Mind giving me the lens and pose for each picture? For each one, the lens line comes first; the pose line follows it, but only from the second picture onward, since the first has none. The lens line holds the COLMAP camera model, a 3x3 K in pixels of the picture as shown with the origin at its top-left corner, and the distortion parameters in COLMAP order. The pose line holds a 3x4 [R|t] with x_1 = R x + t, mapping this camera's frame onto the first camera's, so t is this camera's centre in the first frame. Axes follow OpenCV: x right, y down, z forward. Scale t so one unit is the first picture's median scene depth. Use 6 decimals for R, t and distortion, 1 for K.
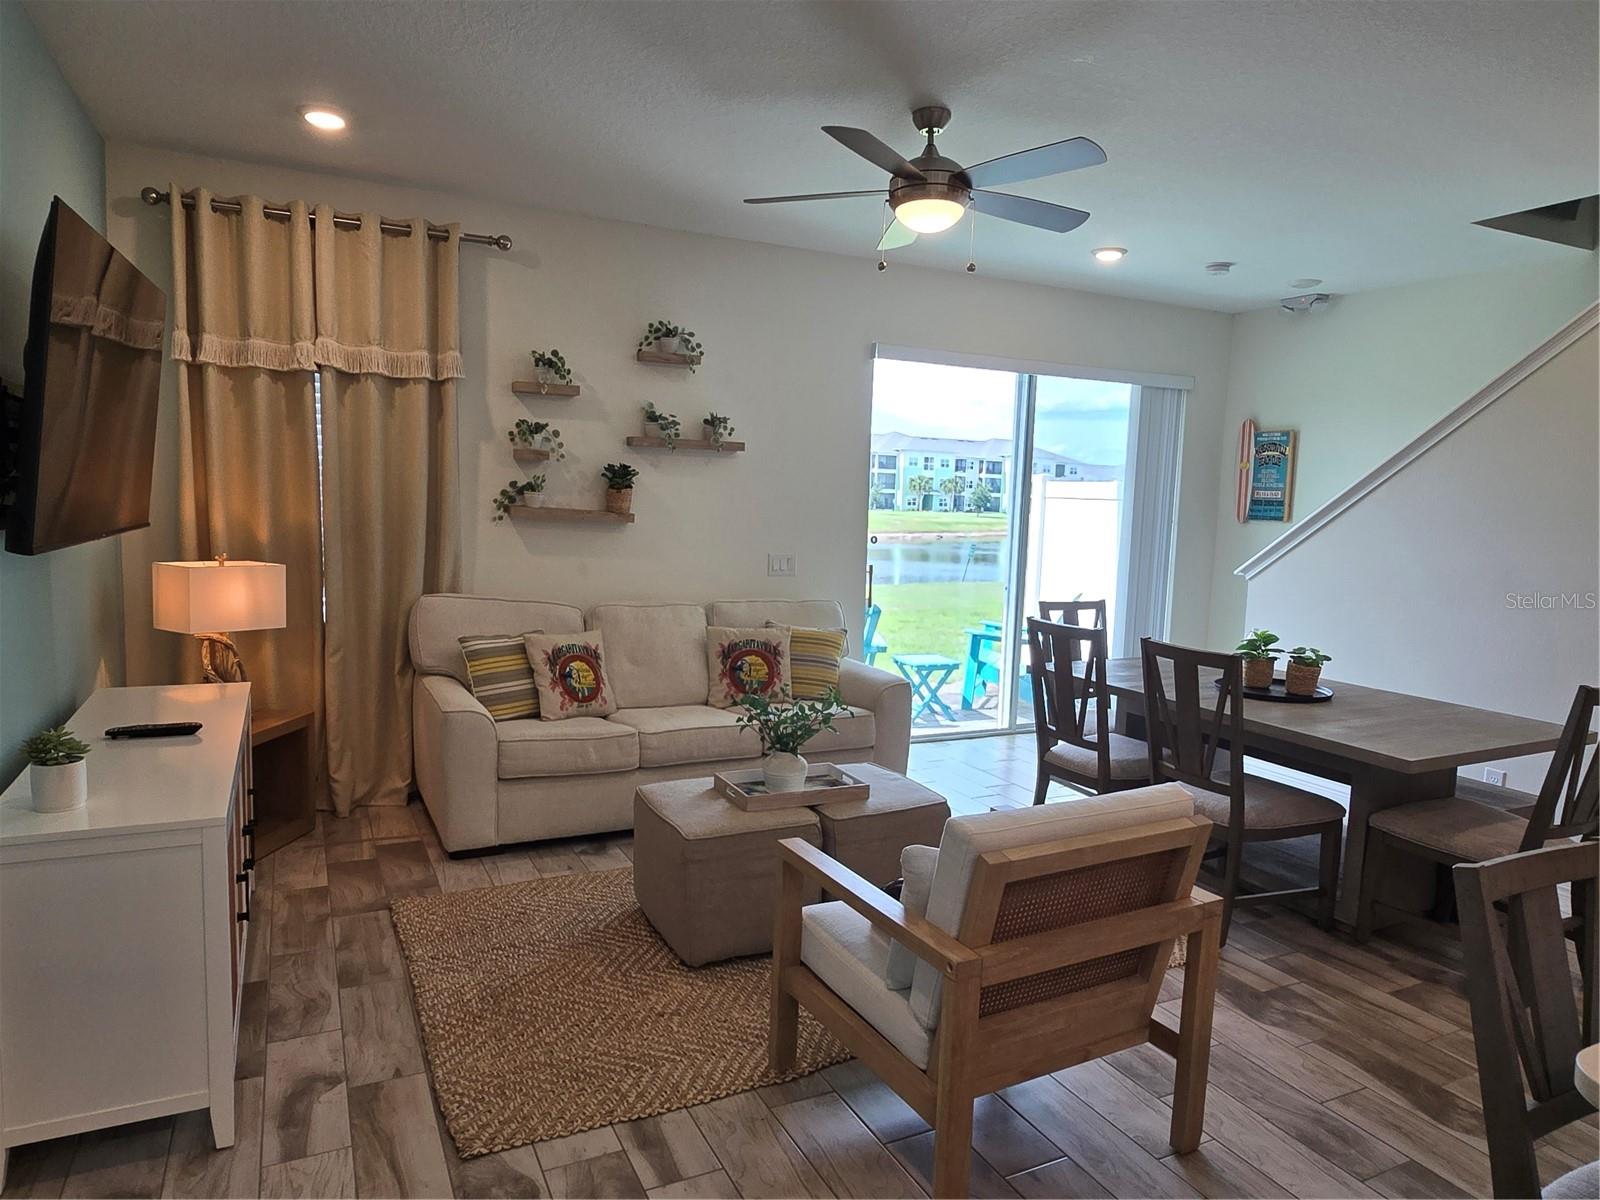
lens RADIAL K [[1023.9, 0, 796.6], [0, 1023.9, 606.4], [0, 0, 1]] dist [0.000086, -0.000818]
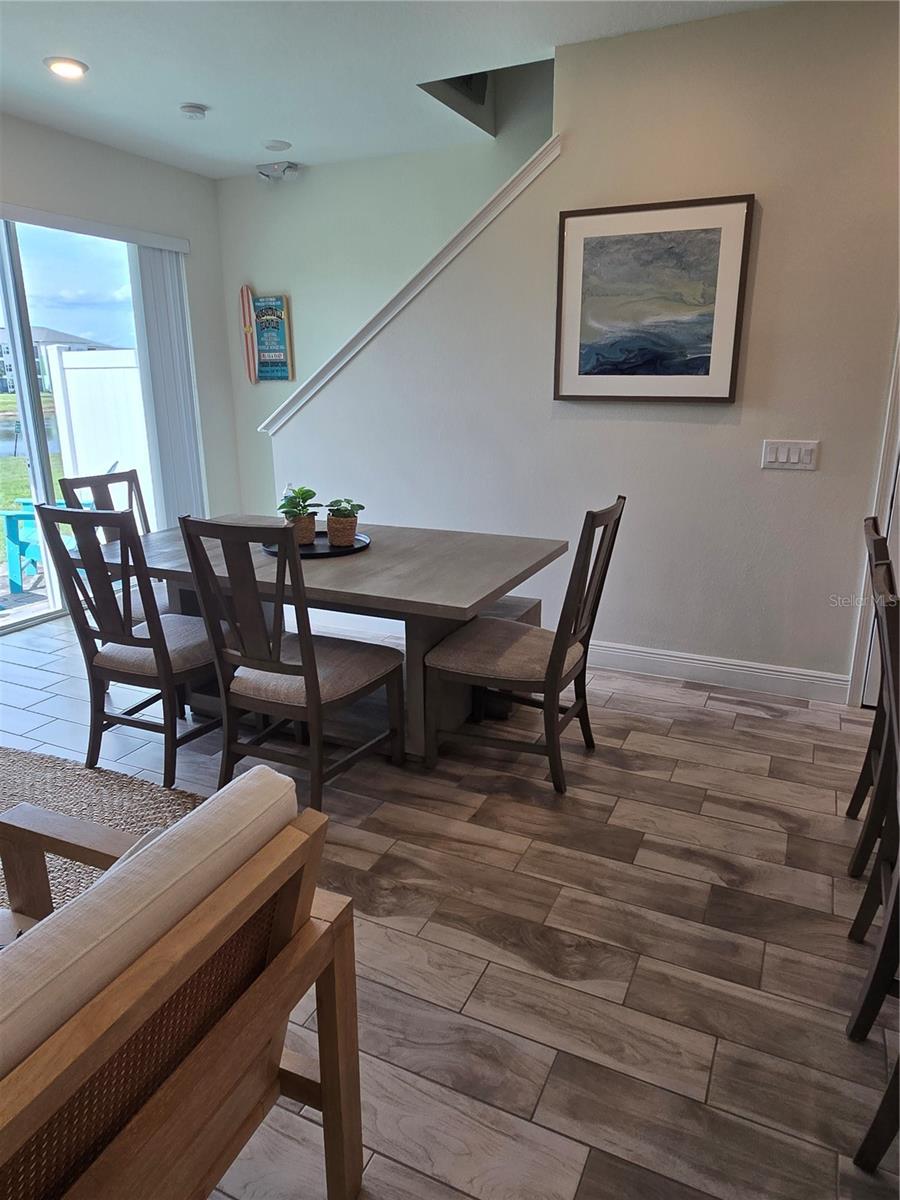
lens RADIAL K [[767.9, 0, 461.7], [0, 767.9, 590.1], [0, 0, 1]] dist [0.000086, -0.000818]
pose [[0.777134, -0.202523, 0.595859, 0.110811], [0.099927, 0.974504, 0.200891, -0.013250], [-0.621351, -0.096576, 0.777557, 0.308273]]
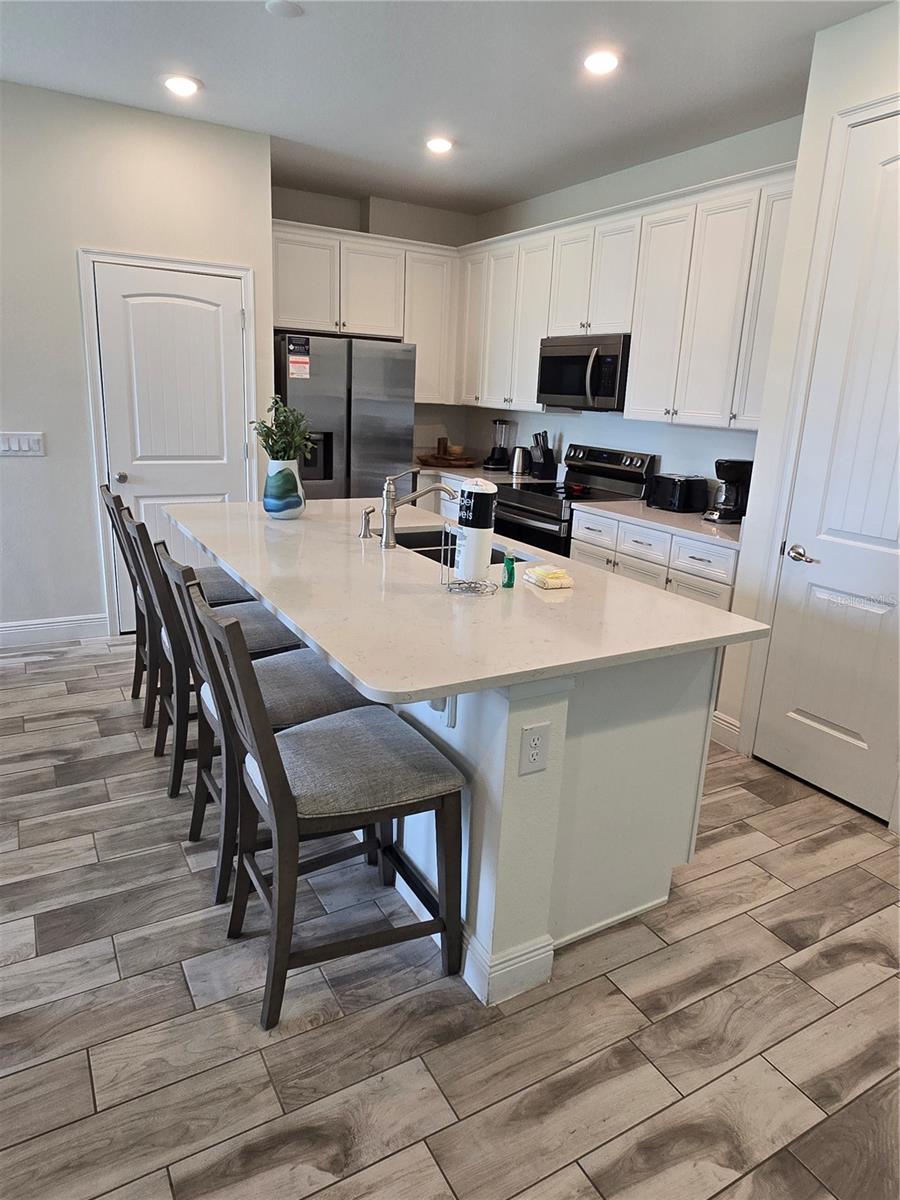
lens RADIAL K [[767.9, 0, 460.1], [0, 767.9, 595.6], [0, 0, 1]] dist [0.000086, -0.000818]
pose [[-0.071062, -0.294758, 0.952926, -0.131903], [0.062525, 0.952146, 0.299179, -0.028759], [-0.995510, 0.080842, -0.049232, 0.243945]]
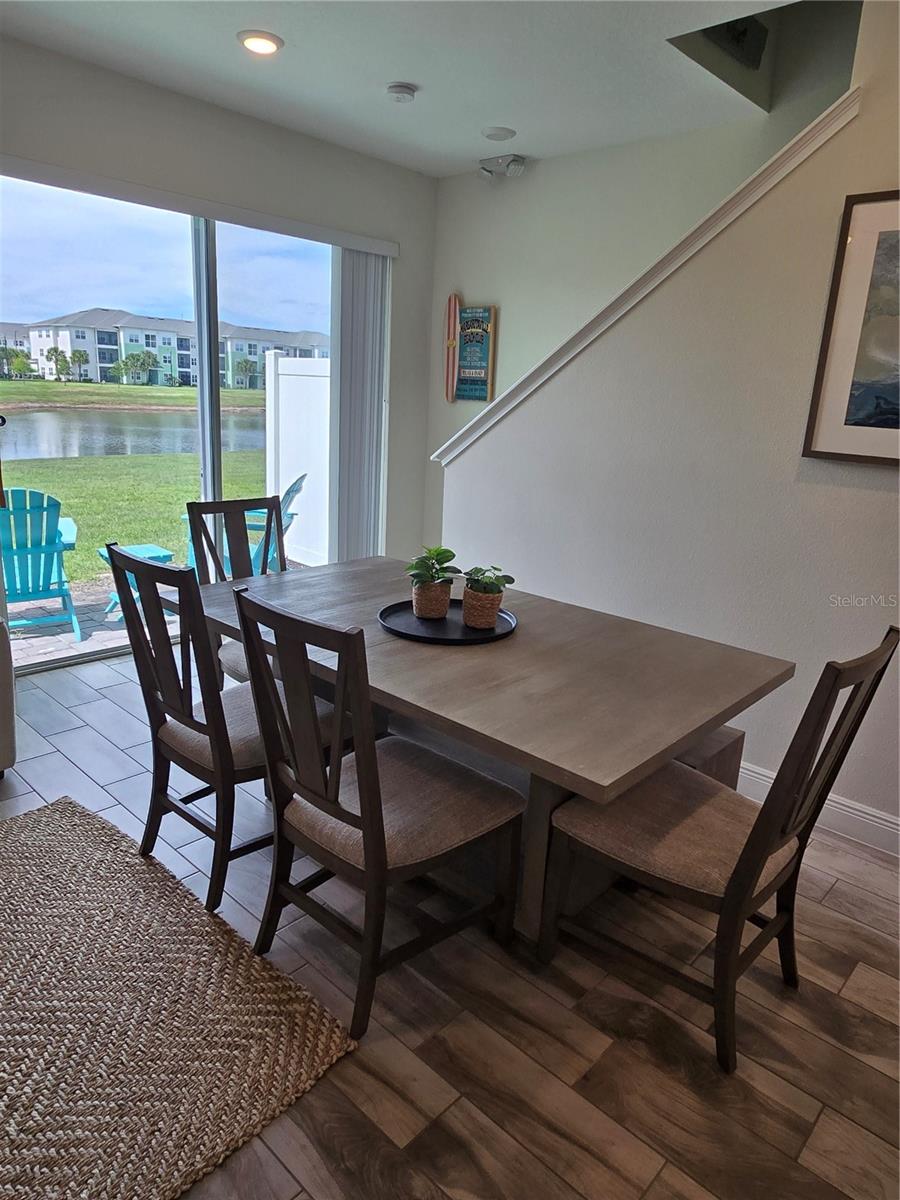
lens RADIAL K [[767.9, 0, 457.5], [0, 767.9, 589.3], [0, 0, 1]] dist [0.000086, -0.000818]
pose [[0.932361, -0.077686, 0.353083, 0.259851], [0.020027, 0.986239, 0.164108, -0.038928], [-0.360973, -0.145937, 0.921087, 0.447203]]
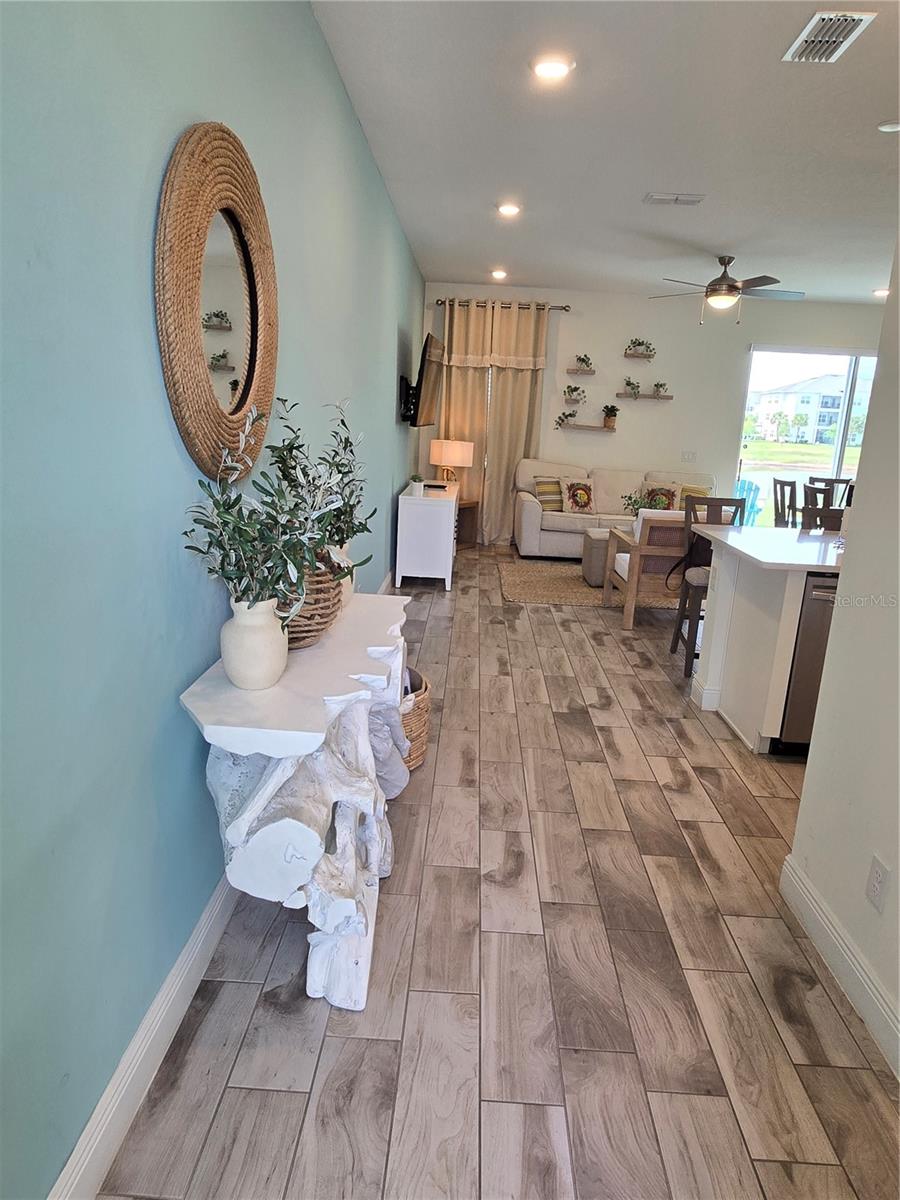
lens RADIAL K [[767.9, 0, 452.0], [0, 767.9, 600.5], [0, 0, 1]] dist [0.000086, -0.000818]
pose [[0.882727, 0.122464, -0.453648, 0.396702], [-0.072804, 0.989427, 0.125434, 0.115421], [0.464213, -0.077696, 0.882309, -0.798732]]
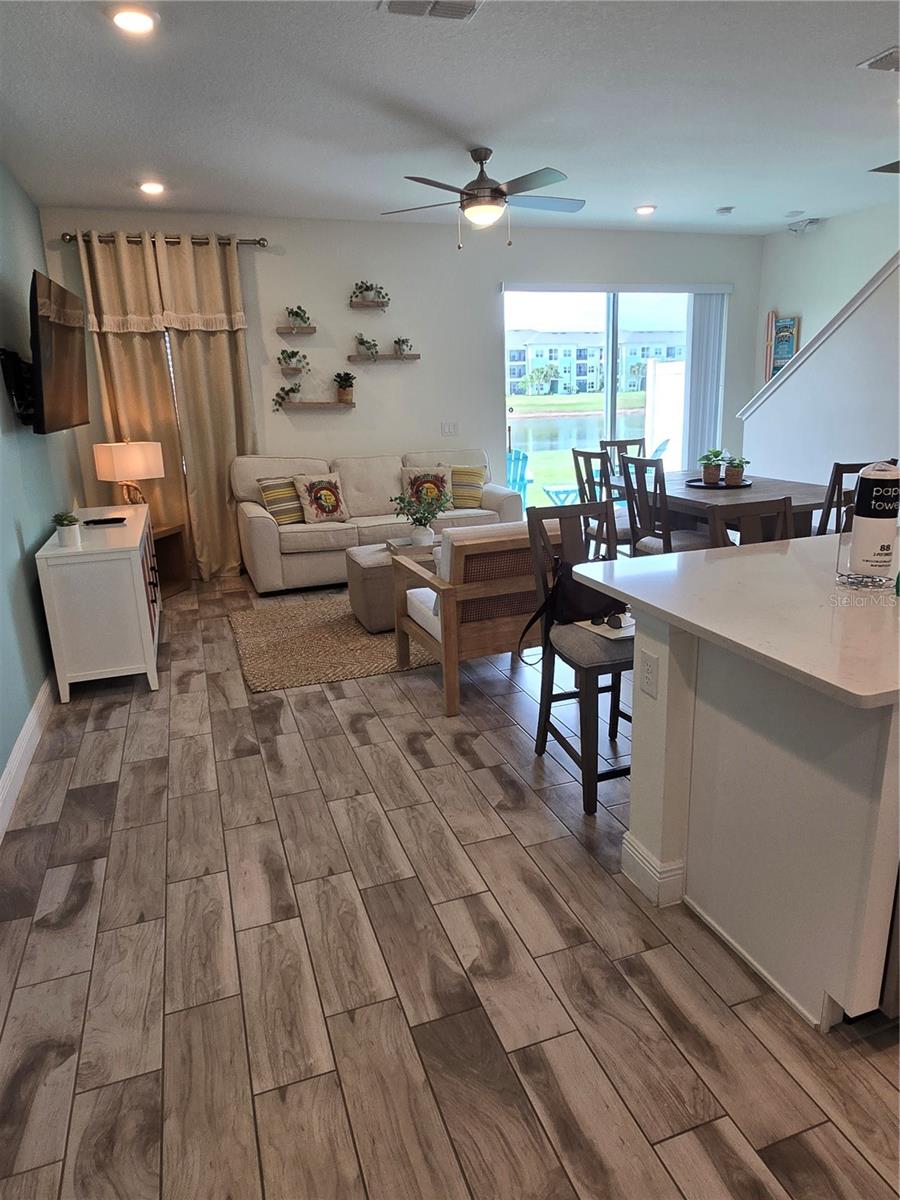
lens RADIAL K [[767.9, 0, 455.4], [0, 767.9, 593.8], [0, 0, 1]] dist [0.000086, -0.000818]
pose [[0.991114, -0.033303, -0.128781, 0.189455], [0.052598, 0.987367, 0.149465, 0.048164], [0.122177, -0.154910, 0.980345, -0.320159]]
